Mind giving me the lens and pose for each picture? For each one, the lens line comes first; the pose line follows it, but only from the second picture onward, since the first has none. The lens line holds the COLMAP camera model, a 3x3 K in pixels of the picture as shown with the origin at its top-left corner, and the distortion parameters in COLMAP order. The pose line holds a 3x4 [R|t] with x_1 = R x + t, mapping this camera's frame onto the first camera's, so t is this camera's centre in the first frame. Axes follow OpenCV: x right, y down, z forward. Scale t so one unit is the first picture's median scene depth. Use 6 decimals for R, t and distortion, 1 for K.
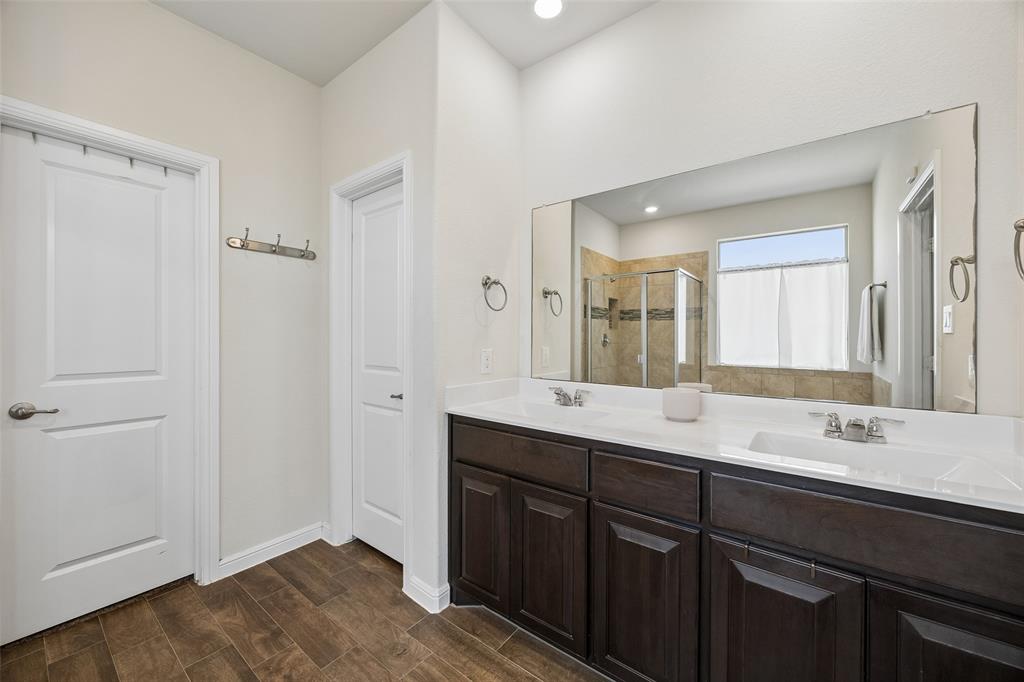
lens RADIAL K [[387.0, 0, 514.6], [0, 387.0, 337.2], [0, 0, 1]] dist [-0.005362, -0.000199]
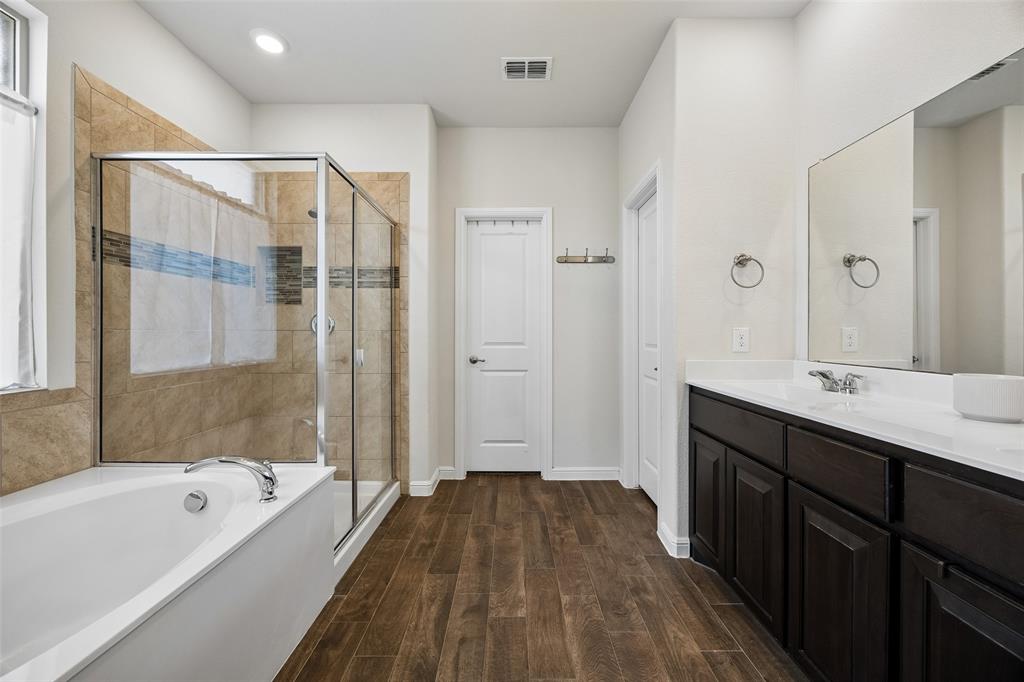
lens RADIAL K [[396.4, 0, 512.9], [0, 396.4, 331.9], [0, 0, 1]] dist [-0.000749, -0.000056]
pose [[0.603177, -0.009264, -0.797554, 0.436093], [0.004794, 0.999957, -0.007989, 0.053706], [0.797593, 0.000996, 0.603195, -0.086973]]
